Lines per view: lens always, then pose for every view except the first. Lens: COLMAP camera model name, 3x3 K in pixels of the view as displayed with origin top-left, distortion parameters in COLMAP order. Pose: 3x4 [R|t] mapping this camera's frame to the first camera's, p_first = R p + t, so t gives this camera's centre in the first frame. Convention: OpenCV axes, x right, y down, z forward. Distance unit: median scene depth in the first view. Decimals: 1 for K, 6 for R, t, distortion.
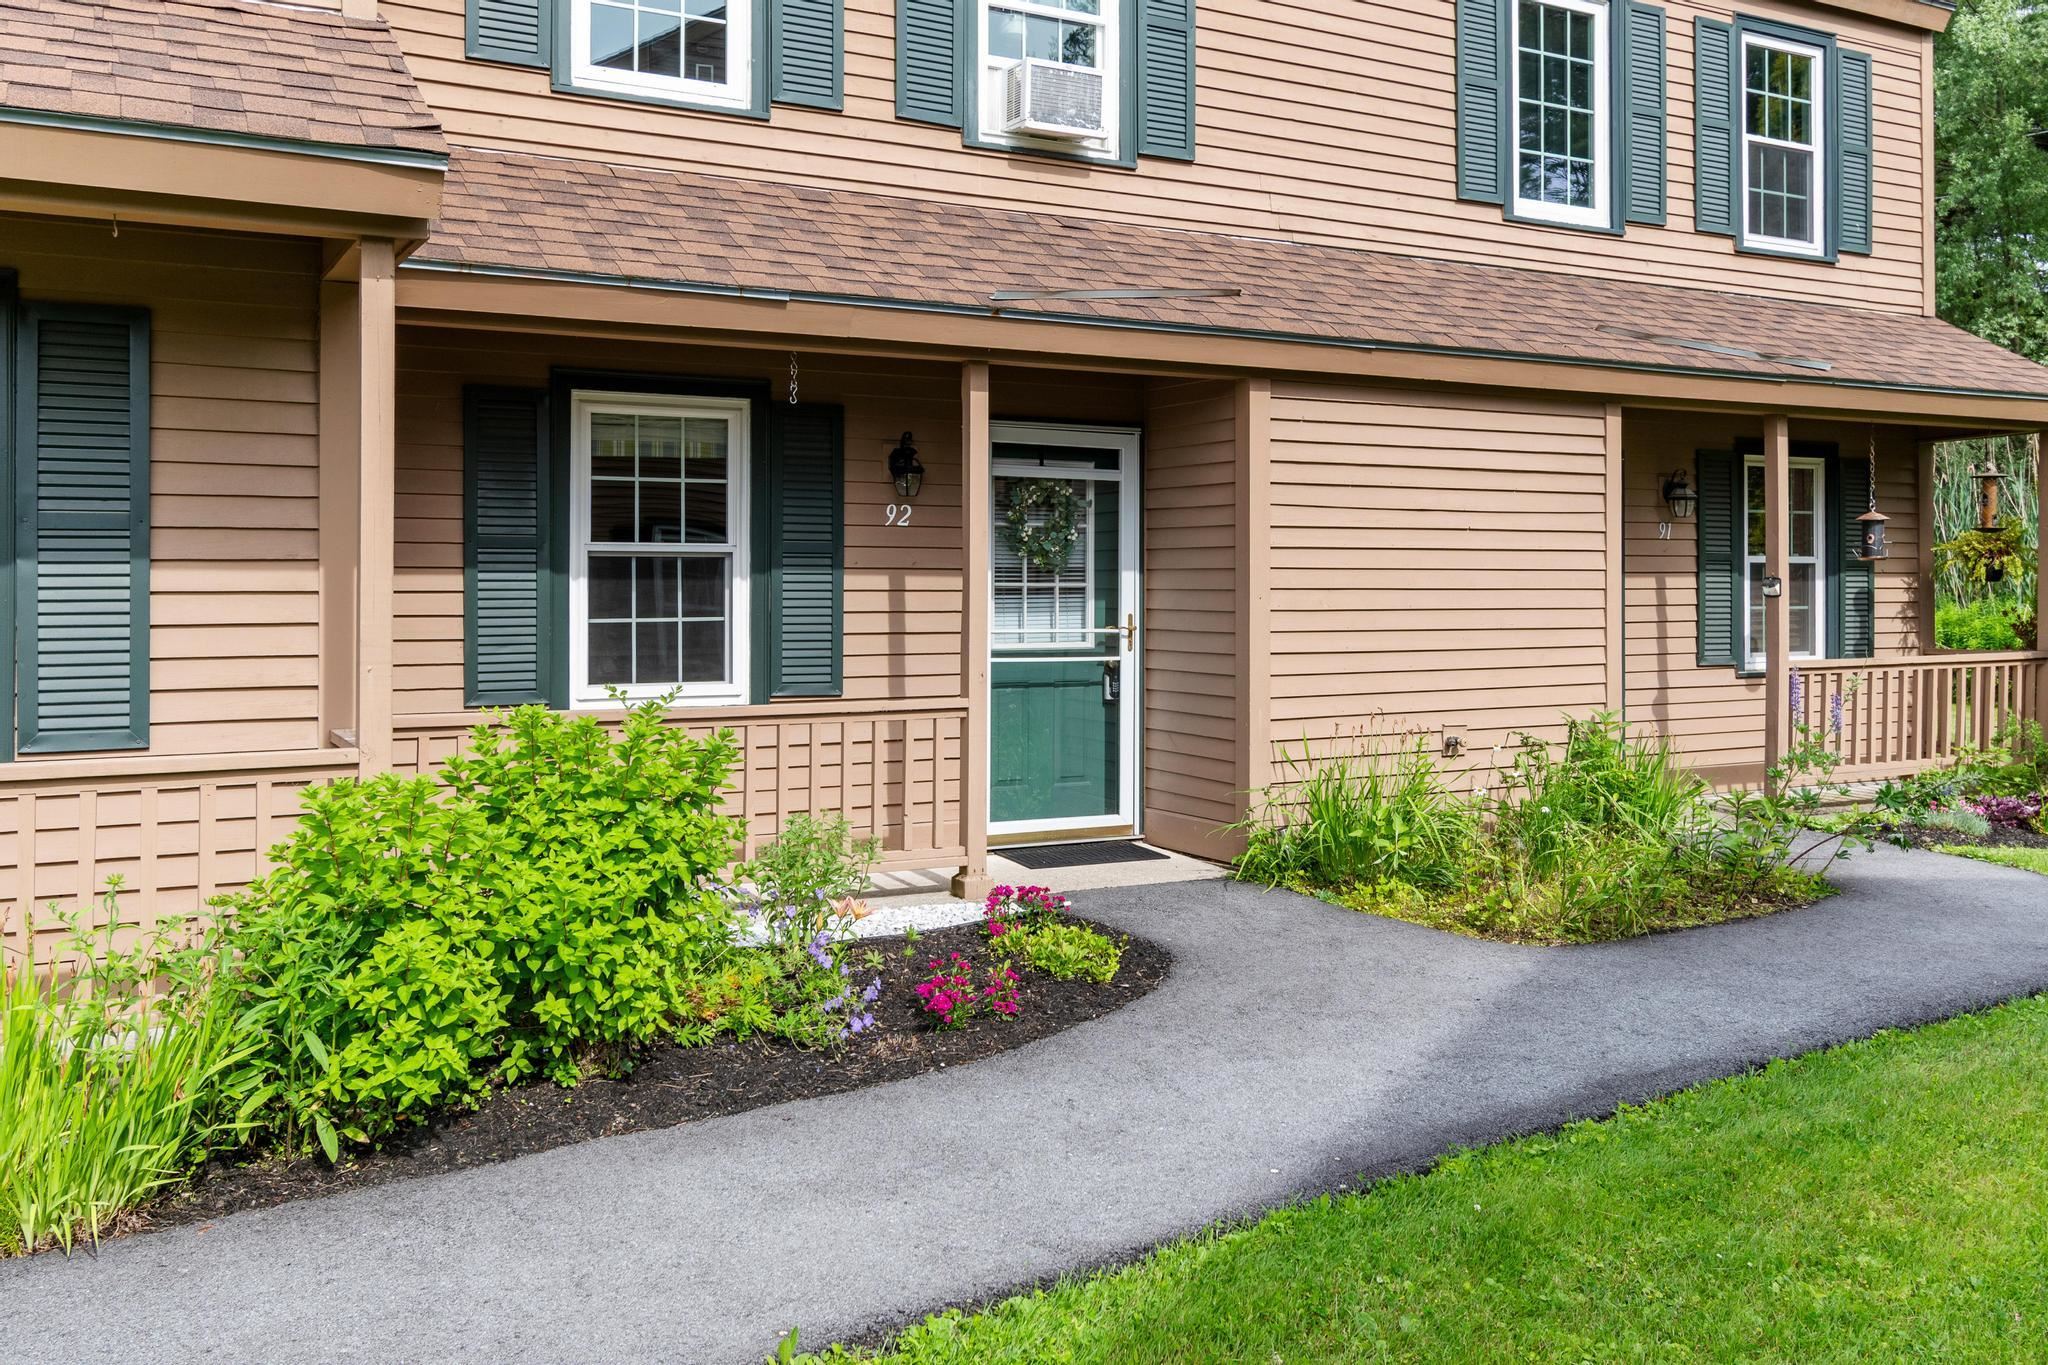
lens RADIAL K [[1760.4, 0, 1023.8], [0, 1760.4, 584.8], [0, 0, 1]] dist [-0.004033, -0.004180]
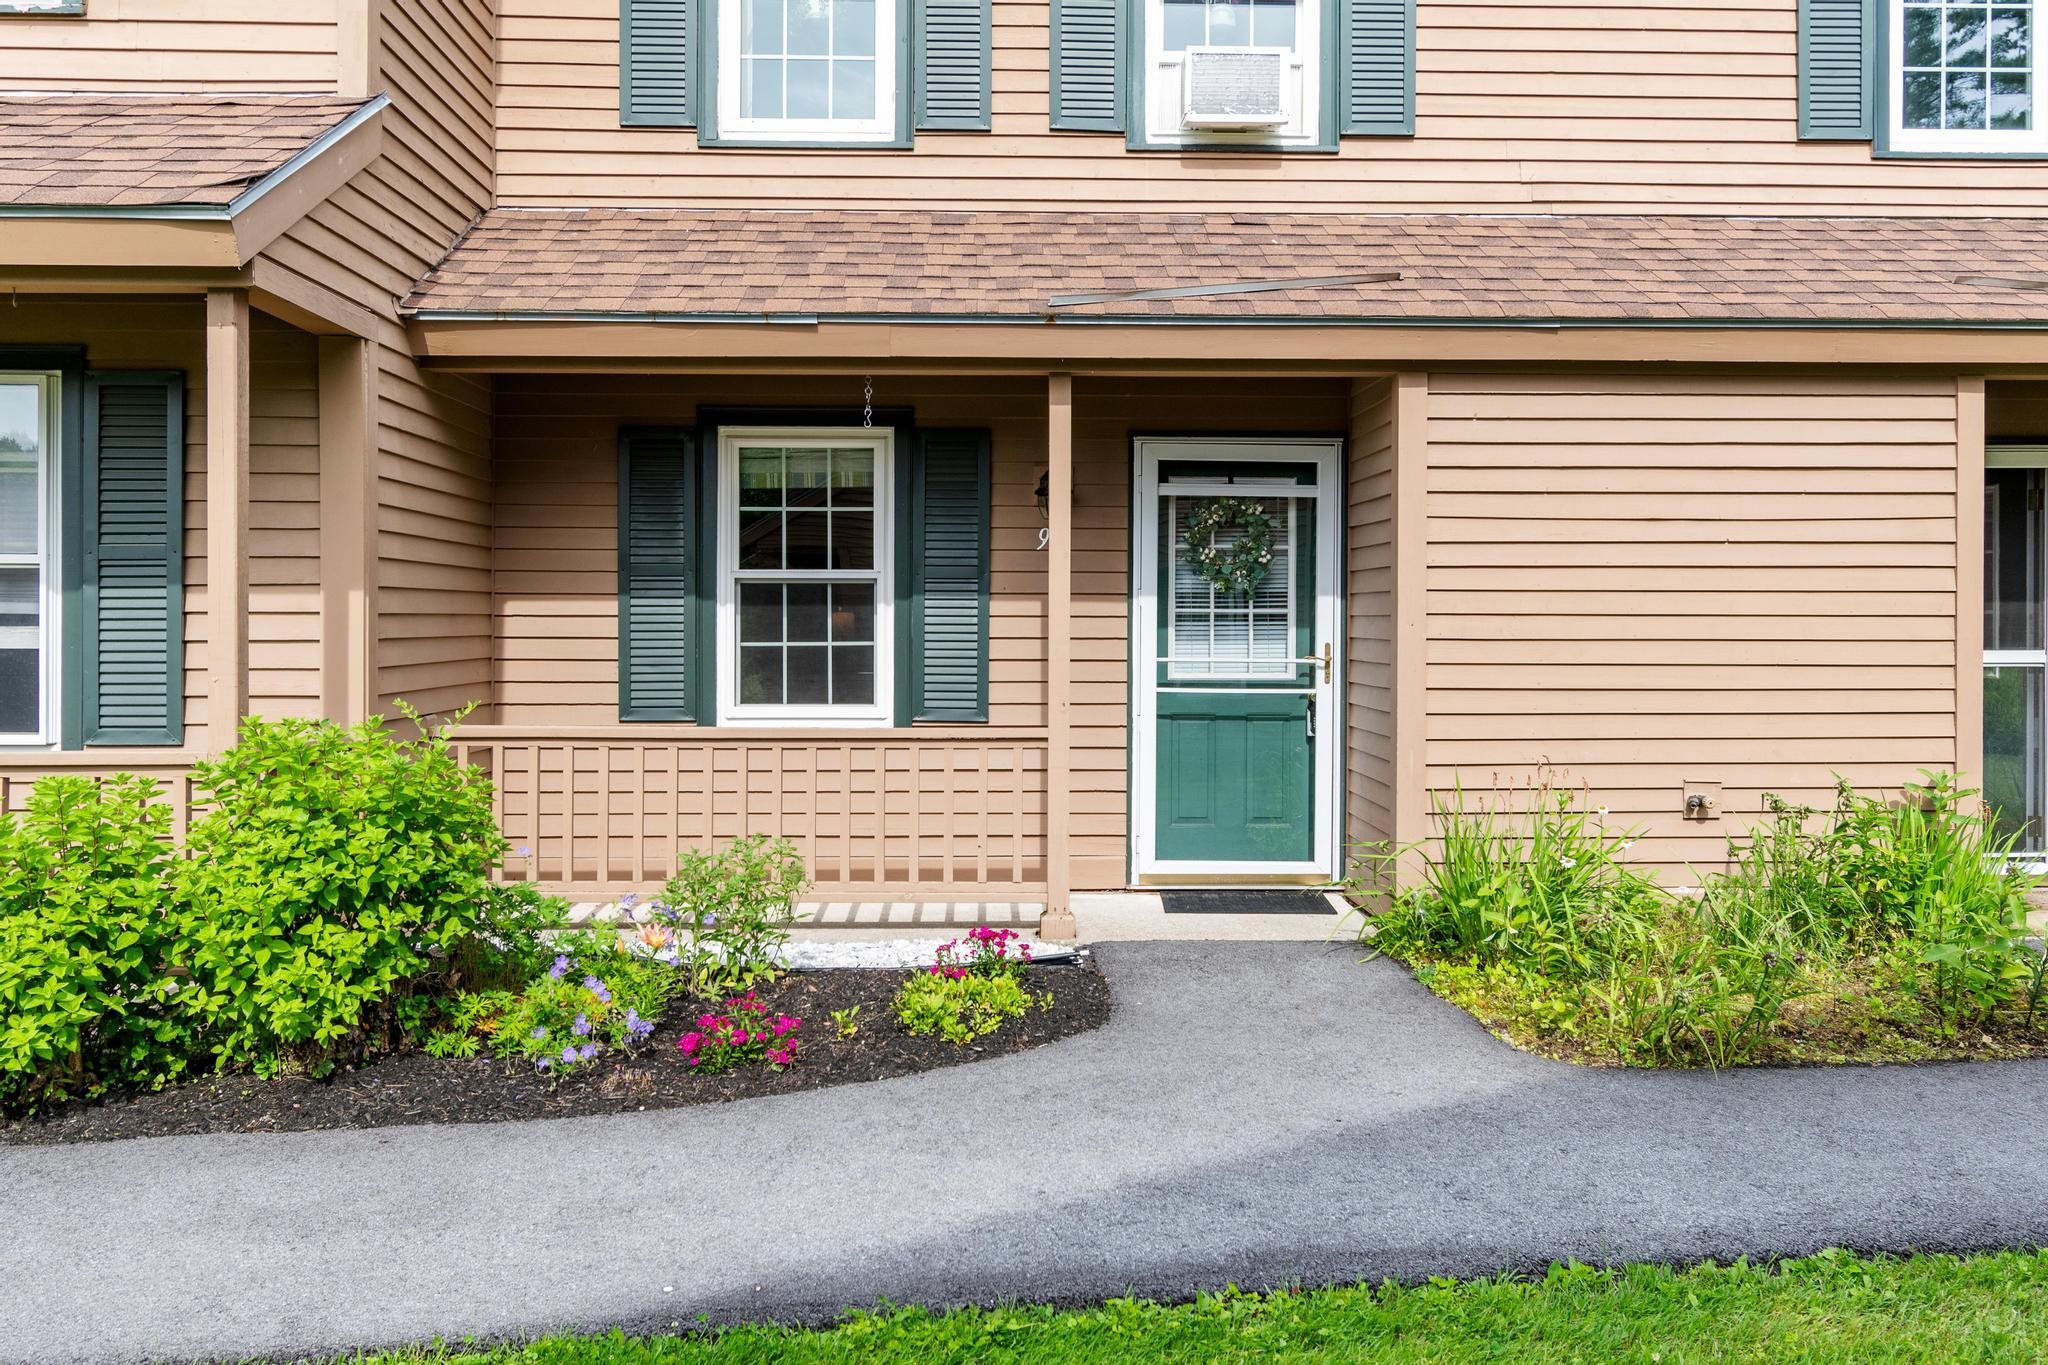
lens RADIAL K [[1622.8, 0, 1024.3], [0, 1622.8, 632.6], [0, 0, 1]] dist [-0.000140, 0.000177]
pose [[0.887669, 0.004800, -0.460456, 0.340225], [-0.001750, 0.999974, 0.007050, 0.006171], [0.460478, -0.005453, 0.887654, 0.202603]]
